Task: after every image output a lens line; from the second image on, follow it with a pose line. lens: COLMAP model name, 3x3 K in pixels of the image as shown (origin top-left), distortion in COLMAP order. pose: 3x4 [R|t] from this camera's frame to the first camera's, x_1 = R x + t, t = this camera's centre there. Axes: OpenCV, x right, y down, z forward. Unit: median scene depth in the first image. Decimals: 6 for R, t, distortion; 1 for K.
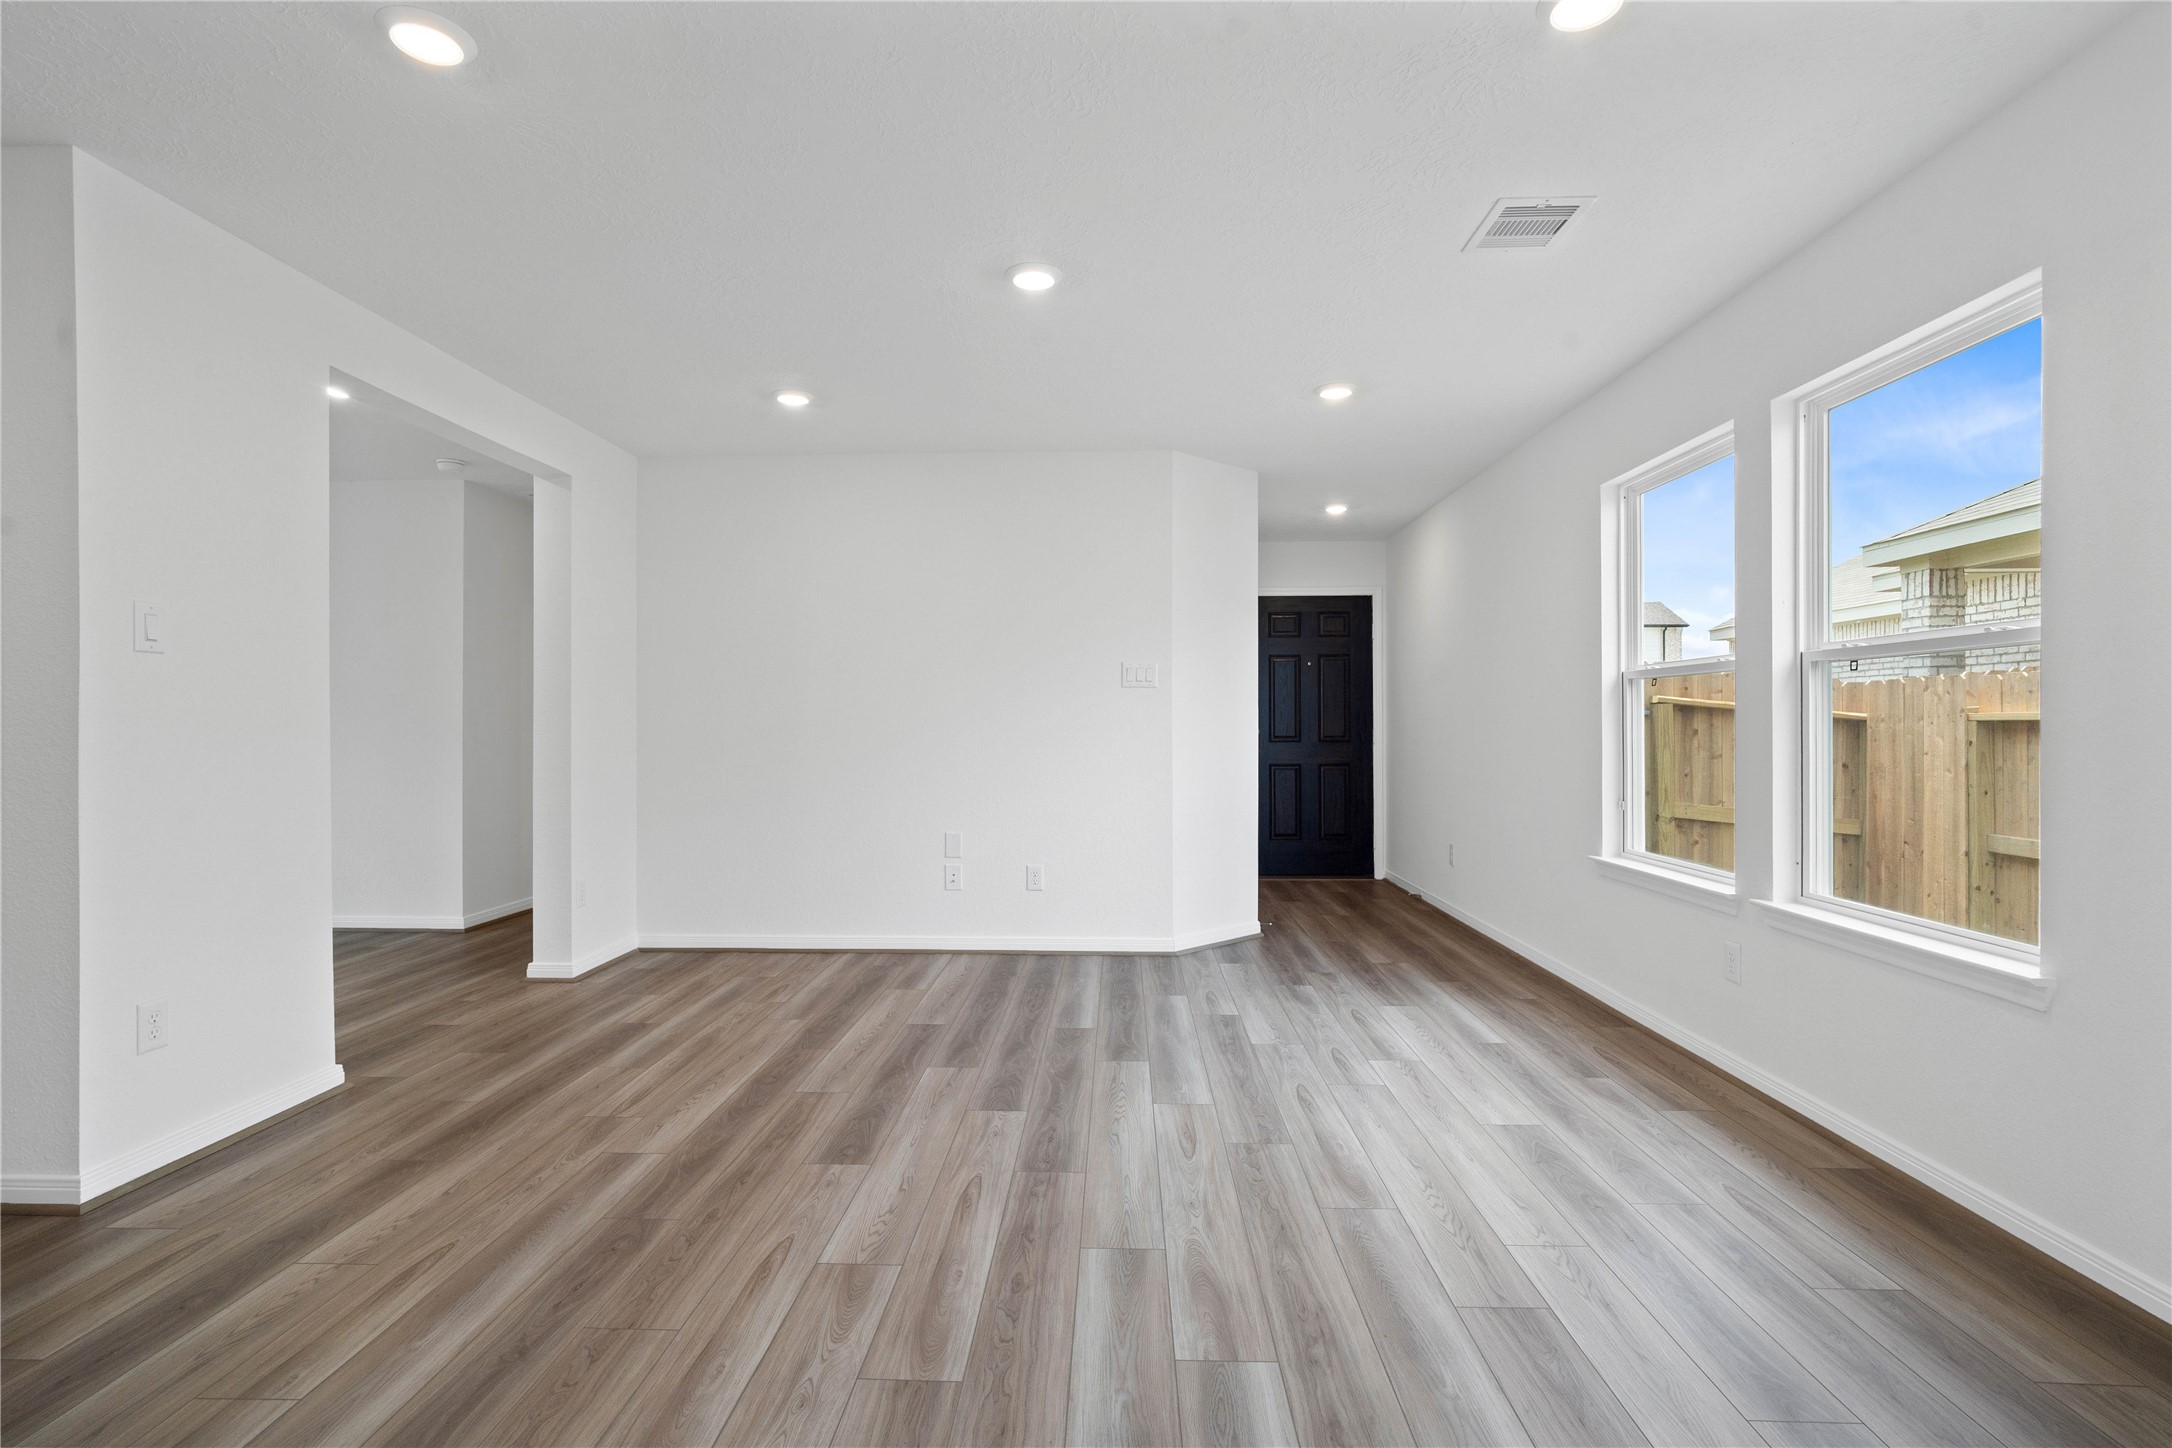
lens RADIAL K [[1033.0, 0, 1088.4], [0, 1033.0, 725.9], [0, 0, 1]] dist [-0.014870, 0.003249]
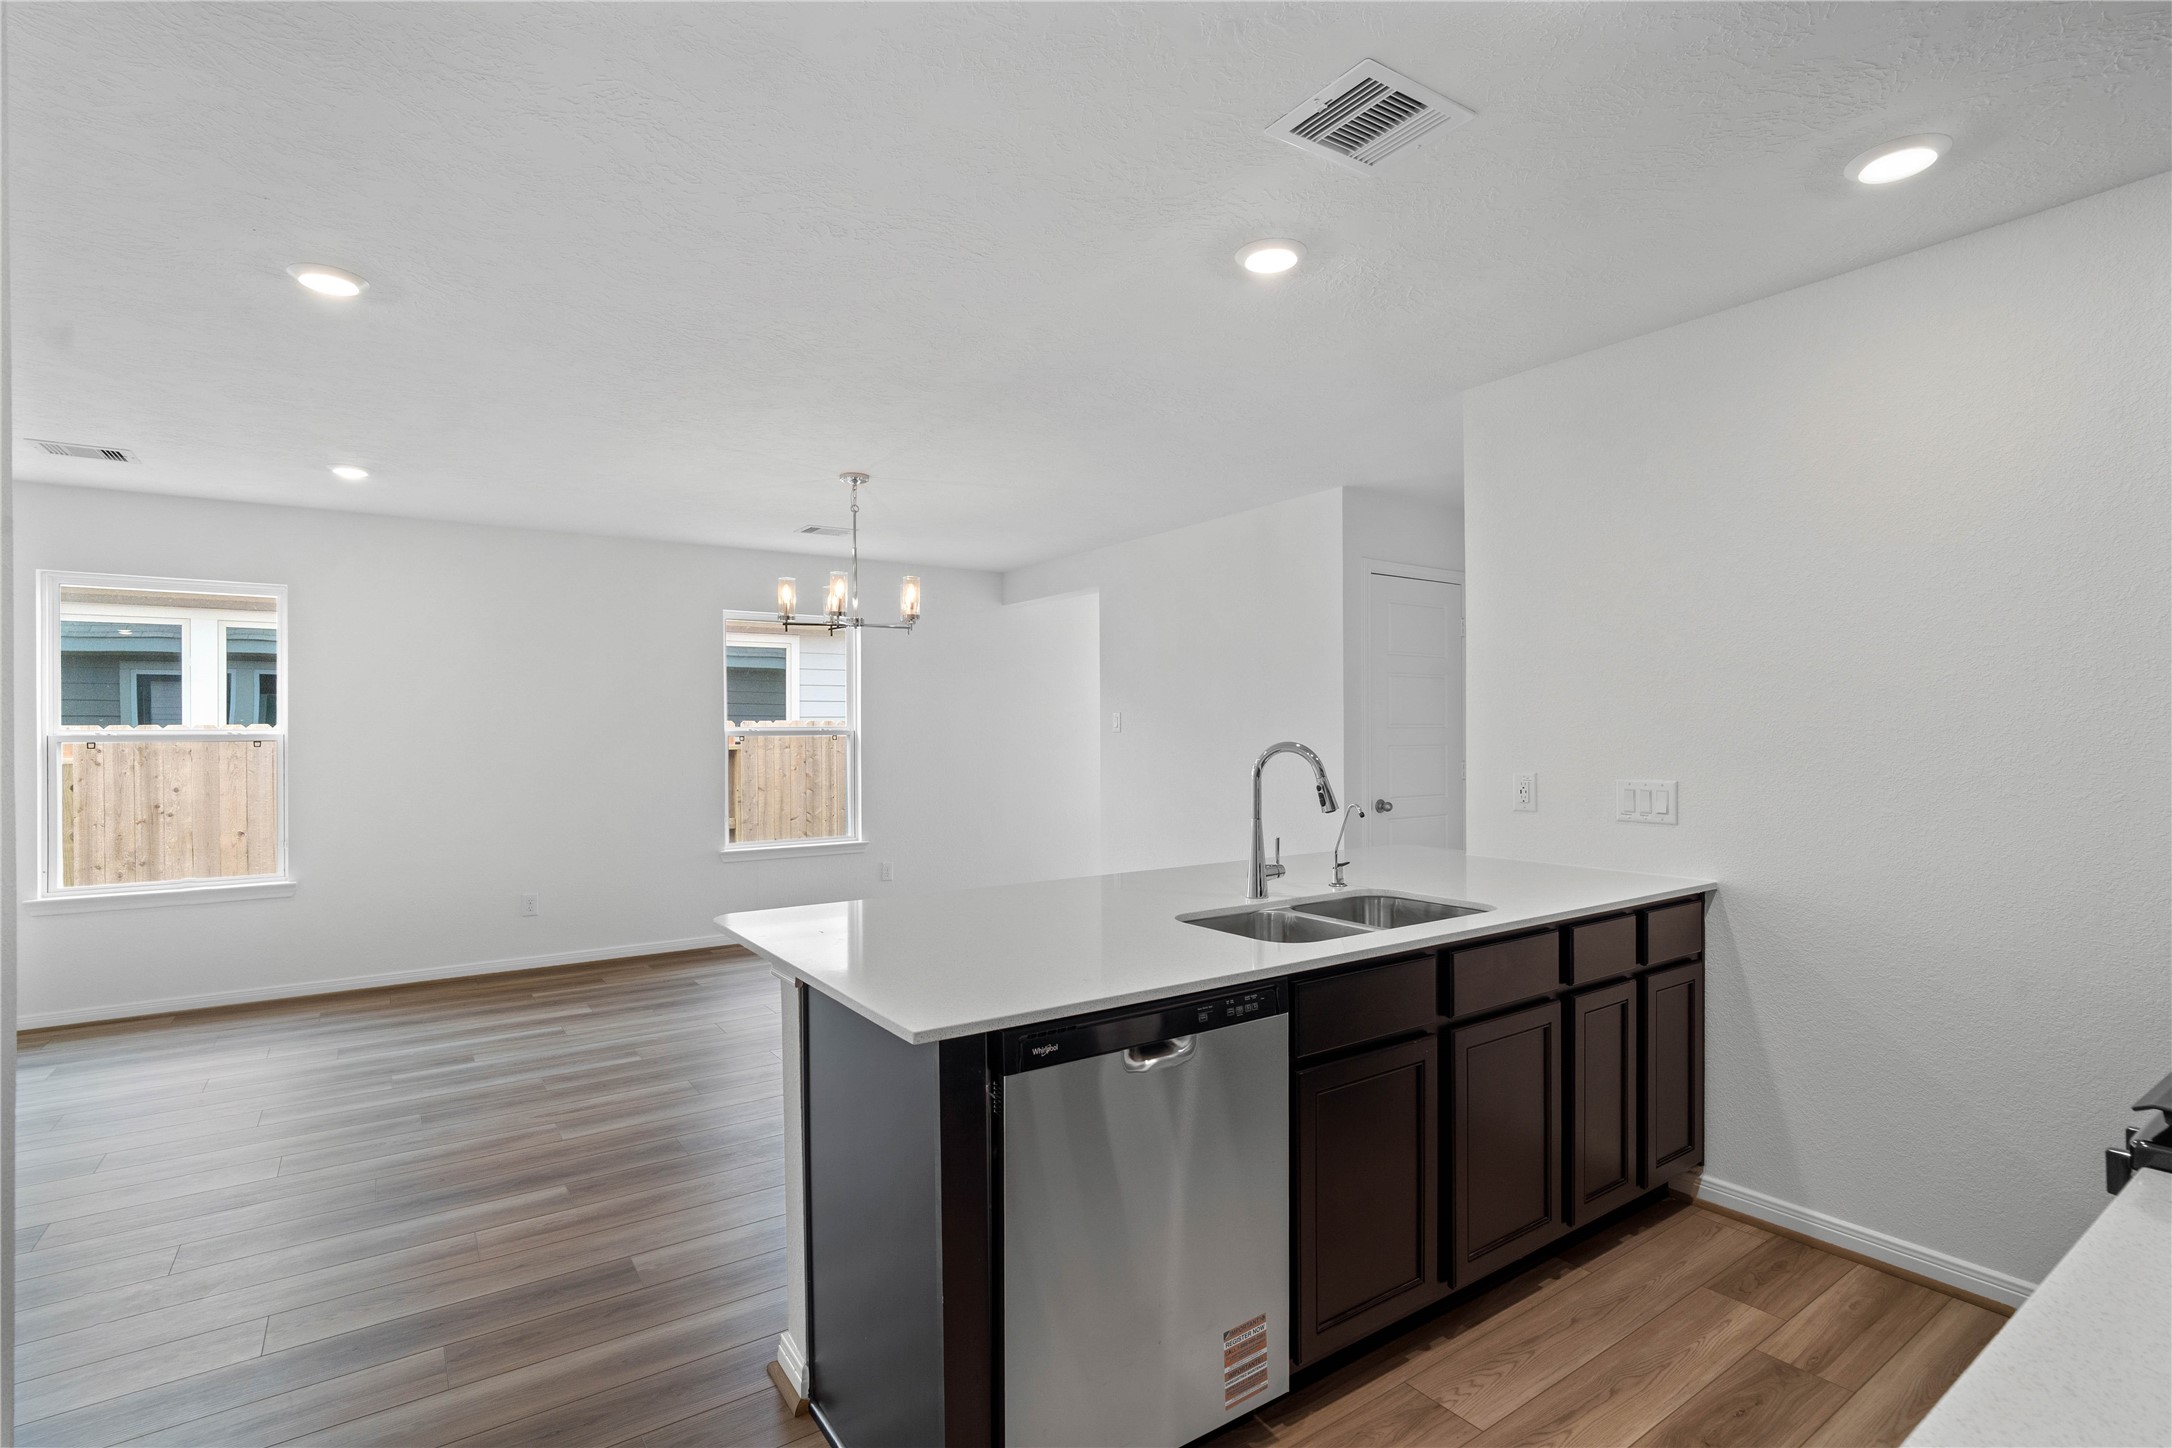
lens RADIAL K [[1033.0, 0, 1065.0], [0, 1033.0, 727.5], [0, 0, 1]] dist [-0.014870, 0.003249]
pose [[-0.587361, 0.005727, 0.809305, -1.468897], [0.005864, 0.999979, -0.002820, -0.067693], [-0.809304, 0.003090, -0.587382, 0.670454]]
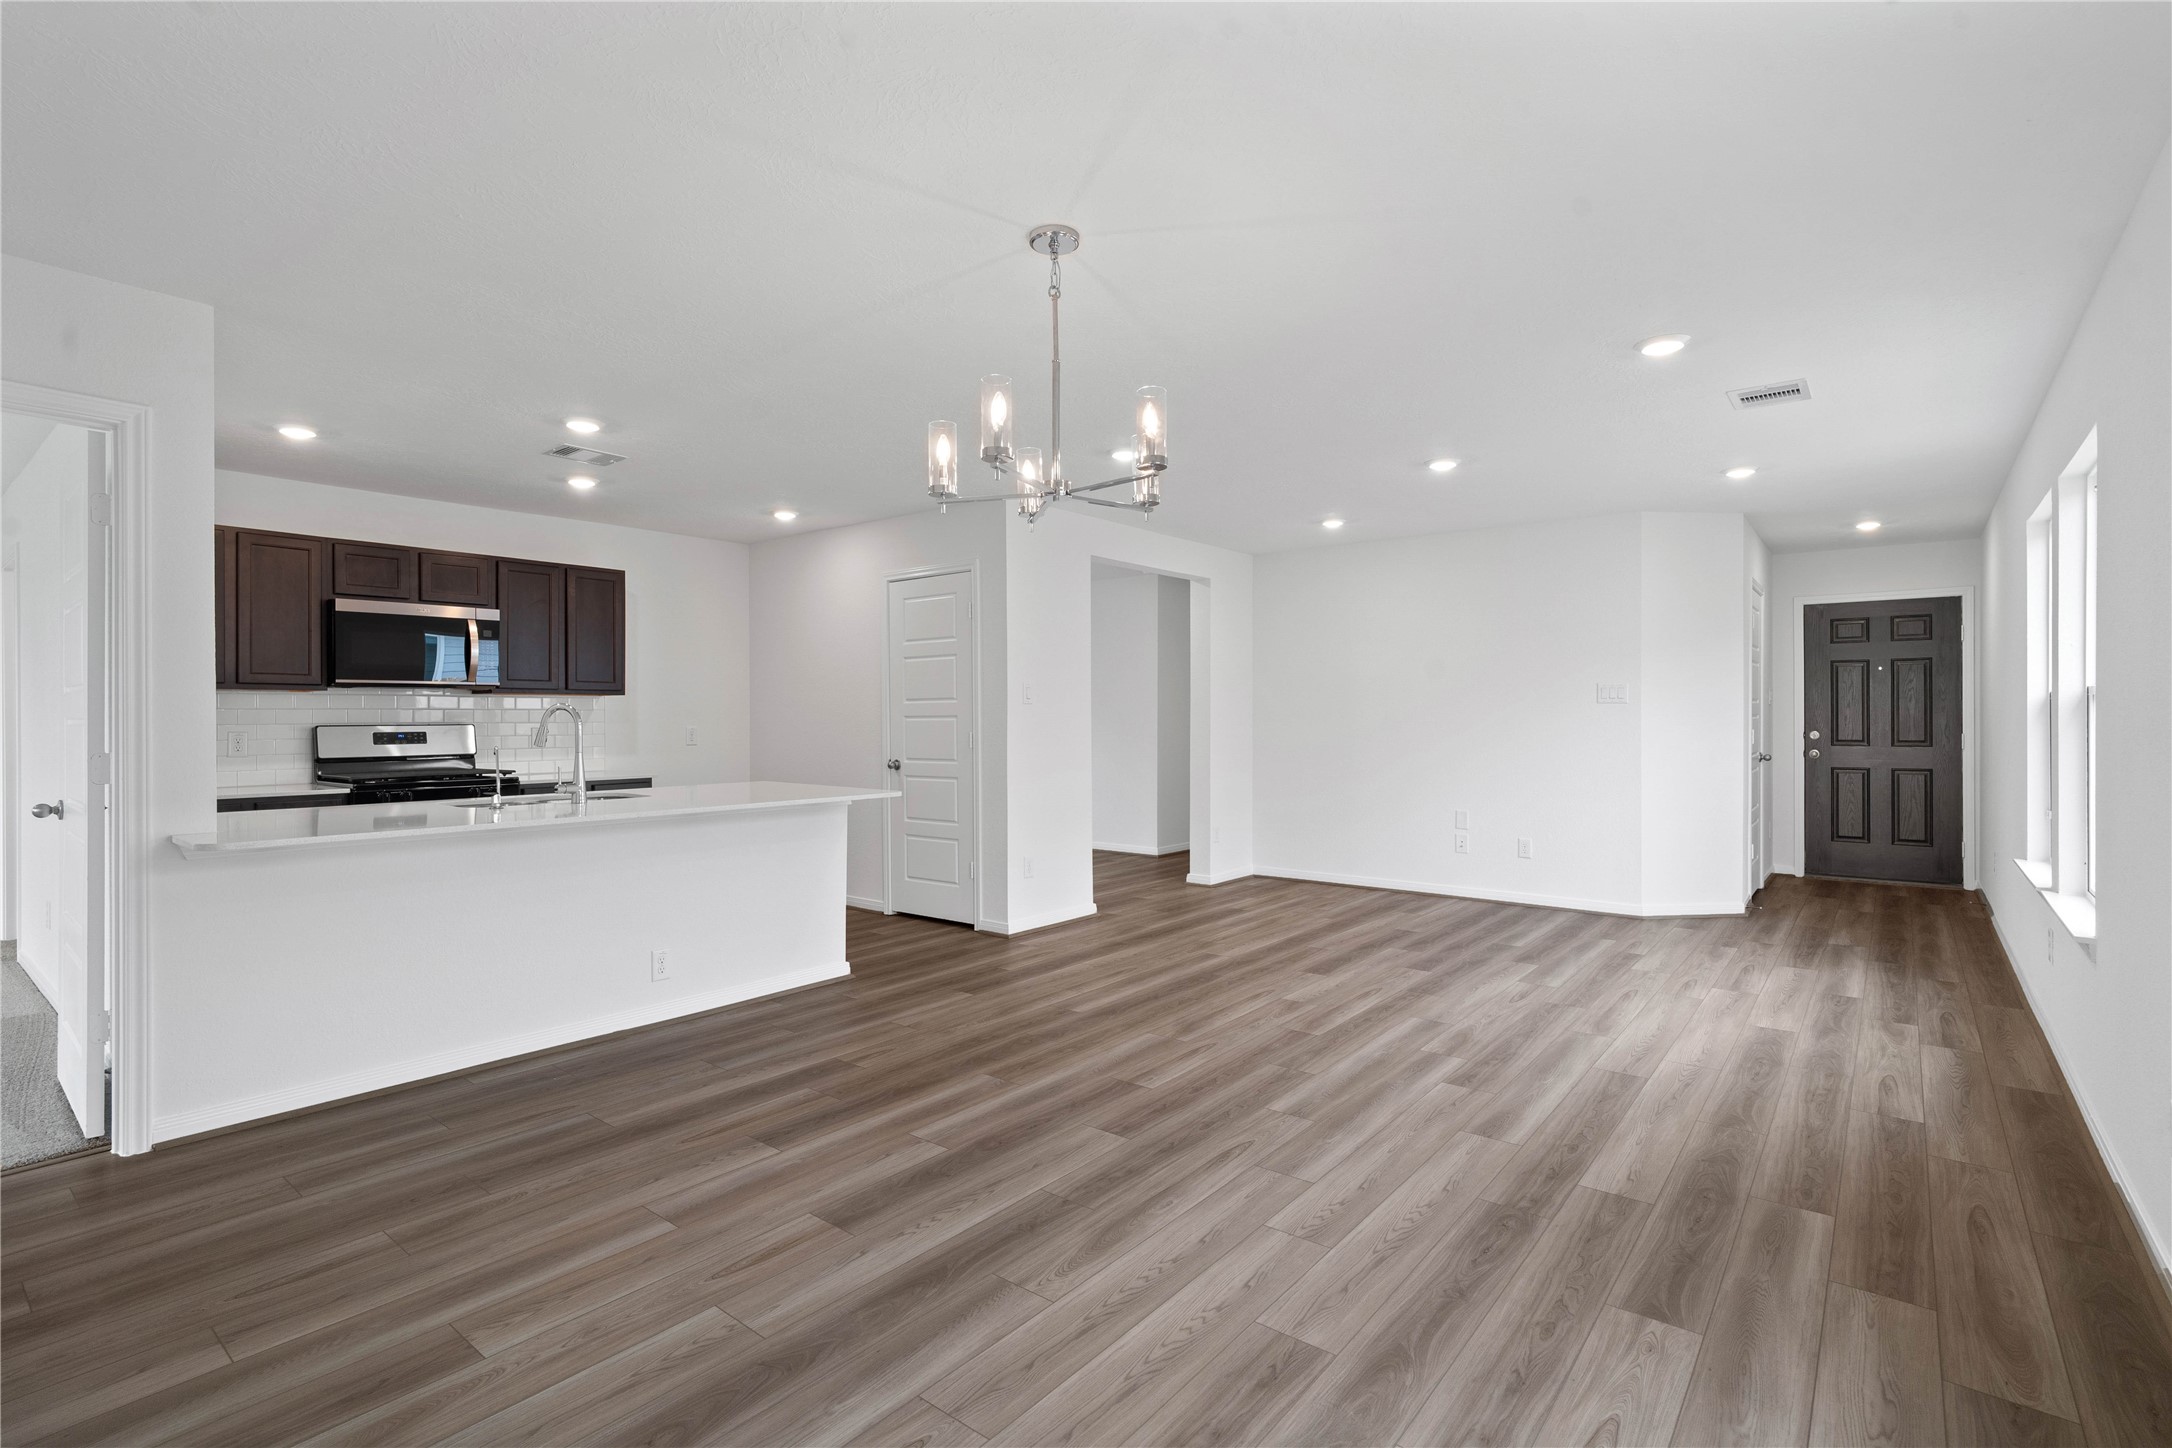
lens RADIAL K [[1033.0, 0, 1081.1], [0, 1033.0, 716.8], [0, 0, 1]] dist [-0.014870, 0.003249]
pose [[0.800658, -0.000727, -0.599121, 0.476382], [0.002137, 0.999996, 0.001642, -0.040526], [0.599118, -0.002595, 0.800657, -0.658918]]
